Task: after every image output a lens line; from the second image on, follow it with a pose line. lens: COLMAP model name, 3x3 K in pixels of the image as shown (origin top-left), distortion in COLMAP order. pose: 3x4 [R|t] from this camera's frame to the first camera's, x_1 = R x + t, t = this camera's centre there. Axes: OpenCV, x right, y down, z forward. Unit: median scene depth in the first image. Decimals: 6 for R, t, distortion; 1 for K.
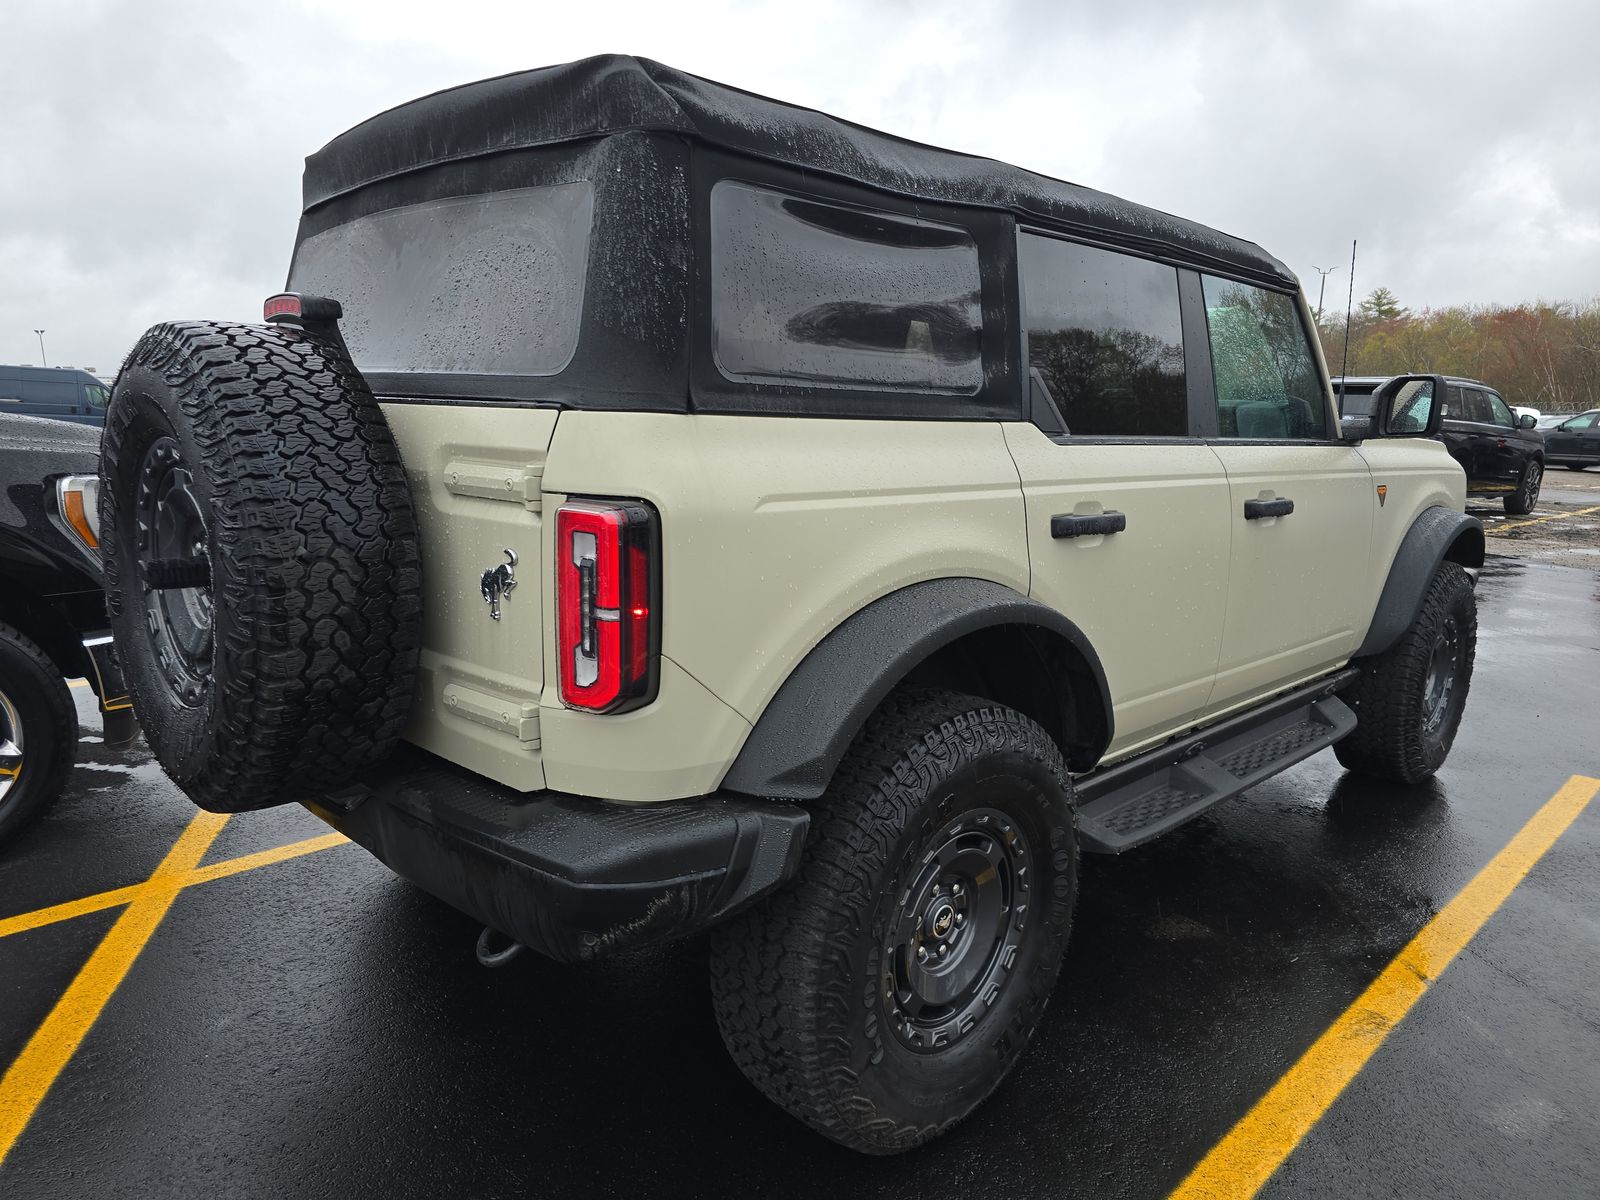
lens RADIAL K [[1077.2, 0, 790.9], [0, 1077.2, 602.3], [0, 0, 1]] dist [0.045970, -0.035804]
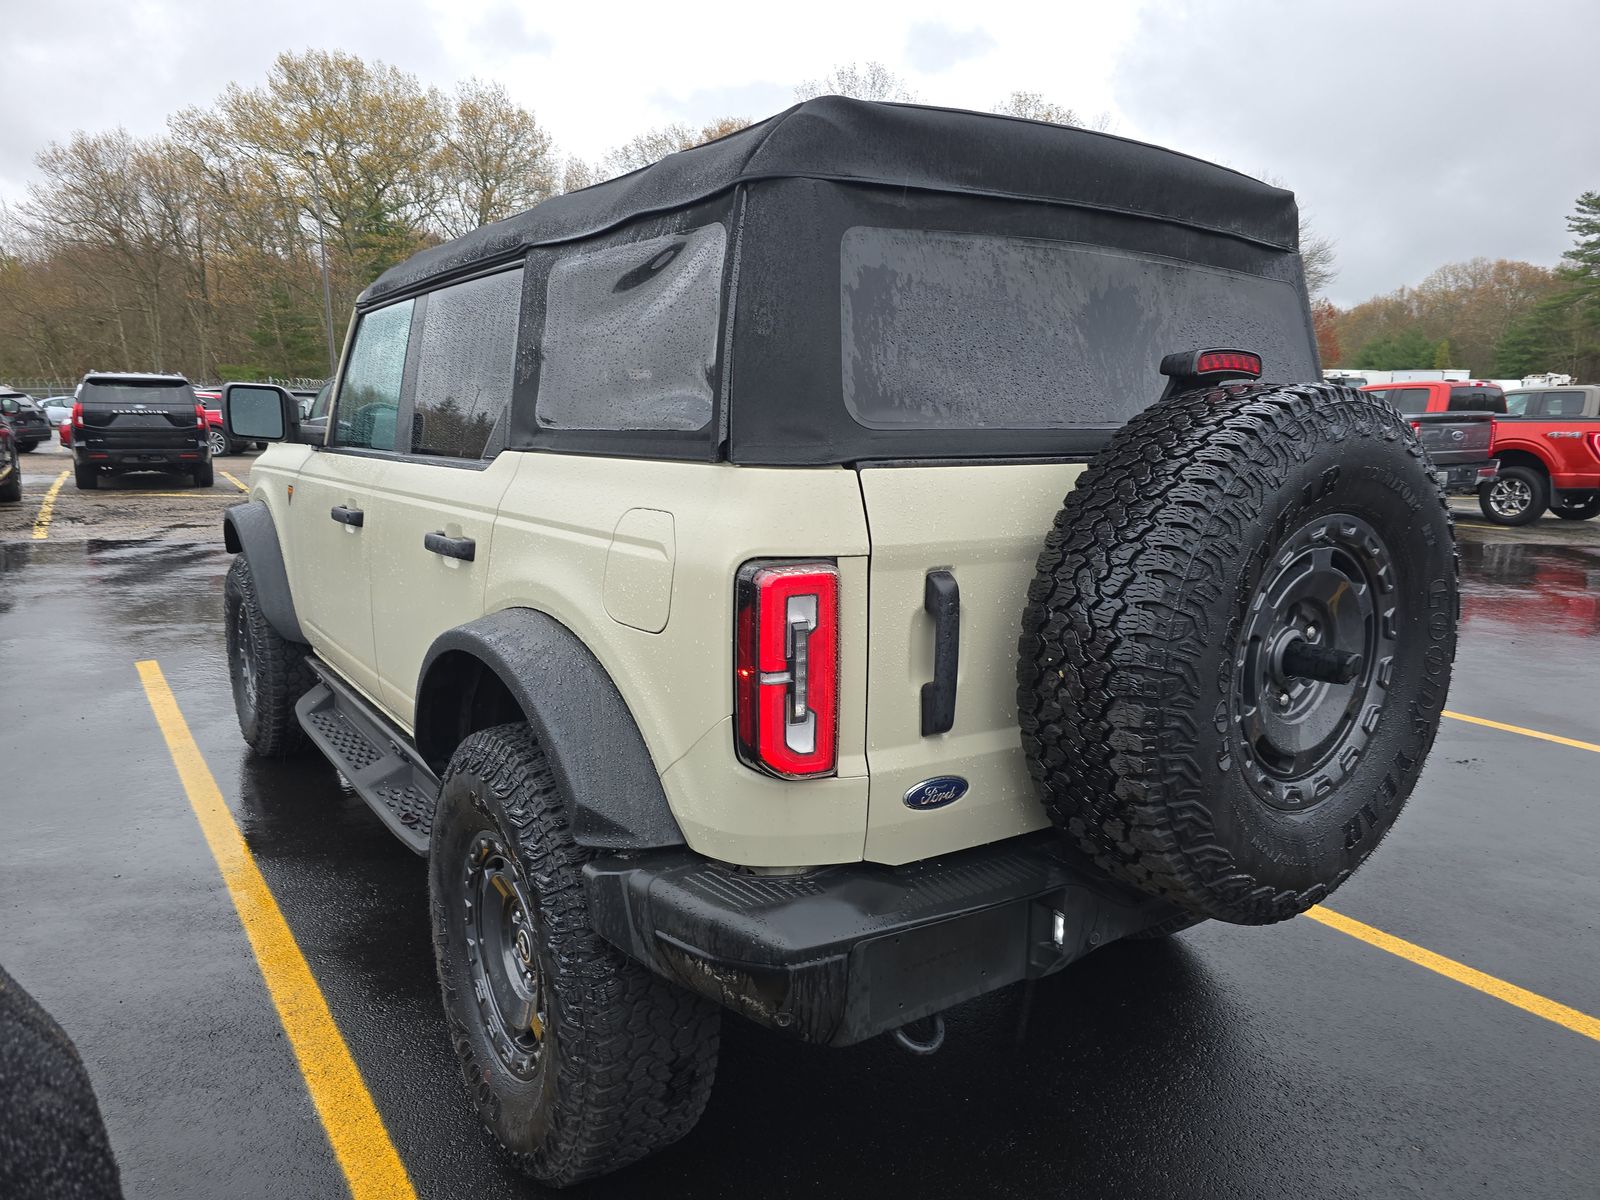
lens RADIAL K [[1077.2, 0, 790.9], [0, 1077.2, 602.3], [0, 0, 1]] dist [0.045970, -0.035804]
pose [[0.201715, -0.195383, 0.959759, -1.660245], [0.170206, 0.971985, 0.162099, -0.326938], [-0.964542, 0.130658, 0.229319, 1.333223]]
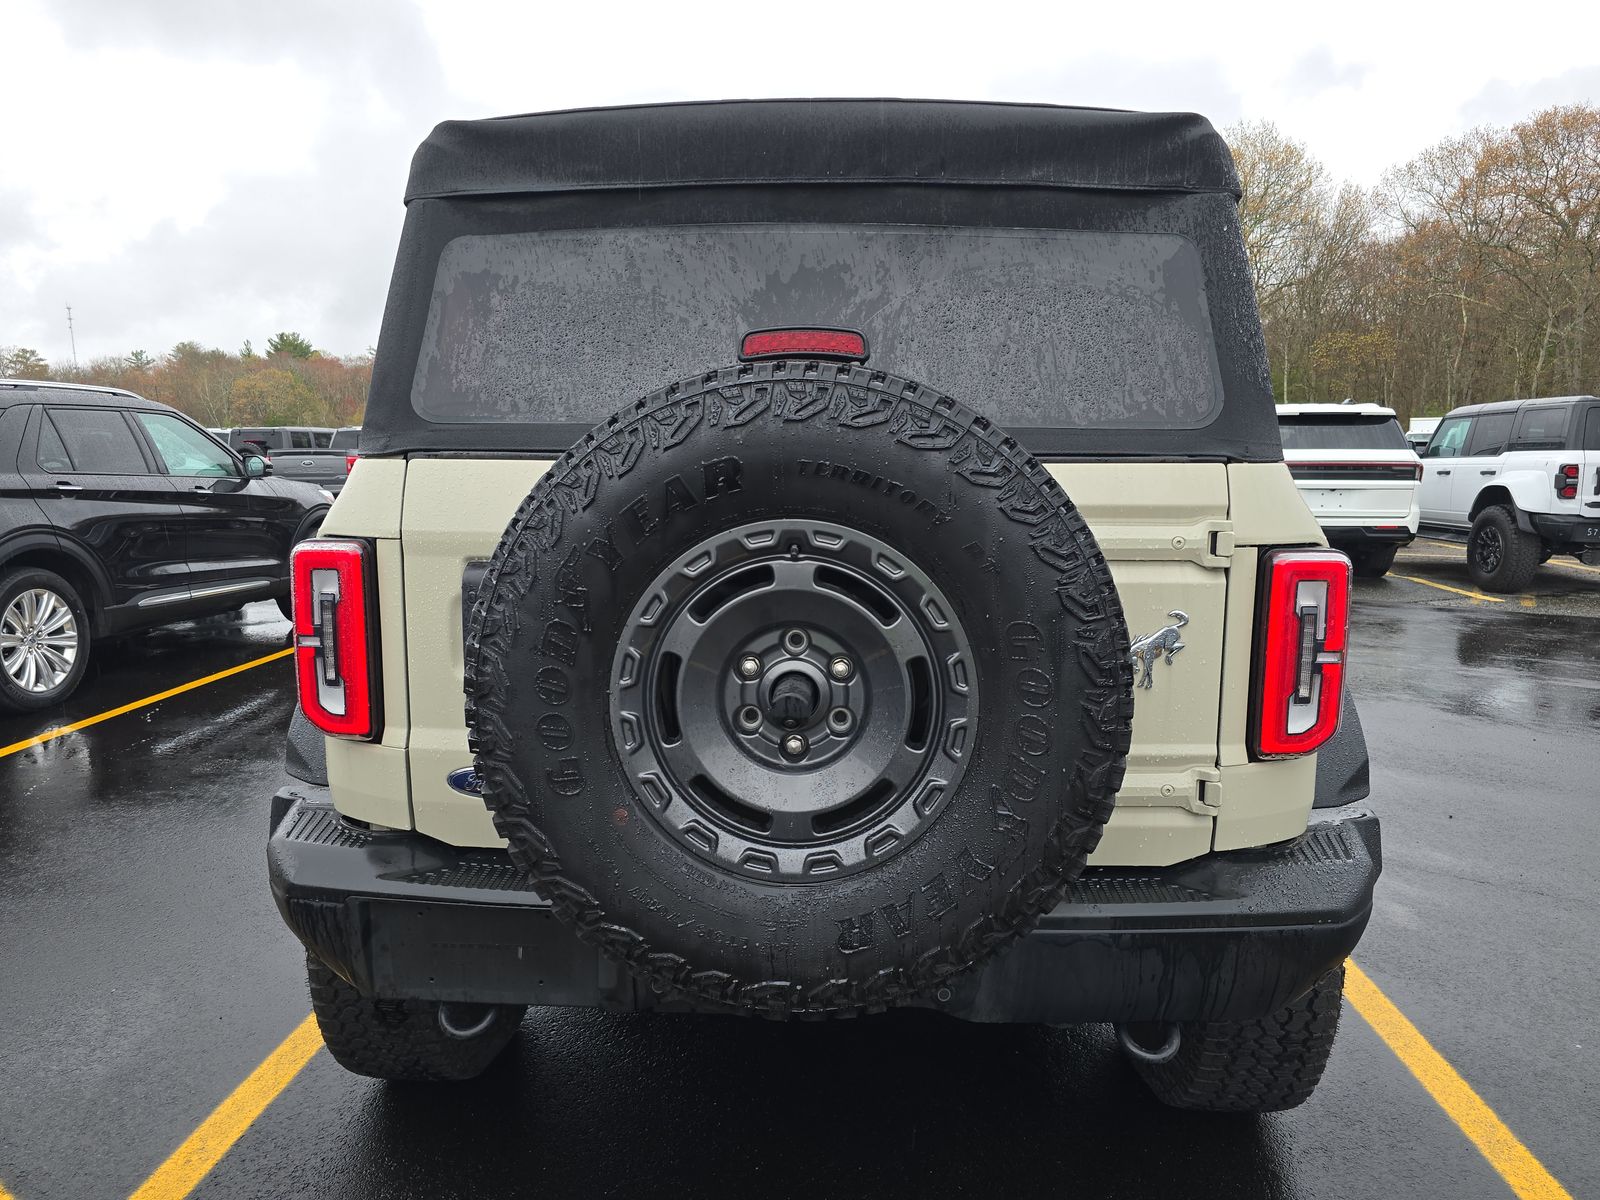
lens RADIAL K [[1077.2, 0, 790.9], [0, 1077.2, 602.3], [0, 0, 1]] dist [0.045970, -0.035804]
pose [[0.753992, -0.112453, 0.647186, -1.133380], [0.132453, 0.991028, 0.017885, -0.118300], [-0.643391, 0.072237, 0.762122, 0.492265]]
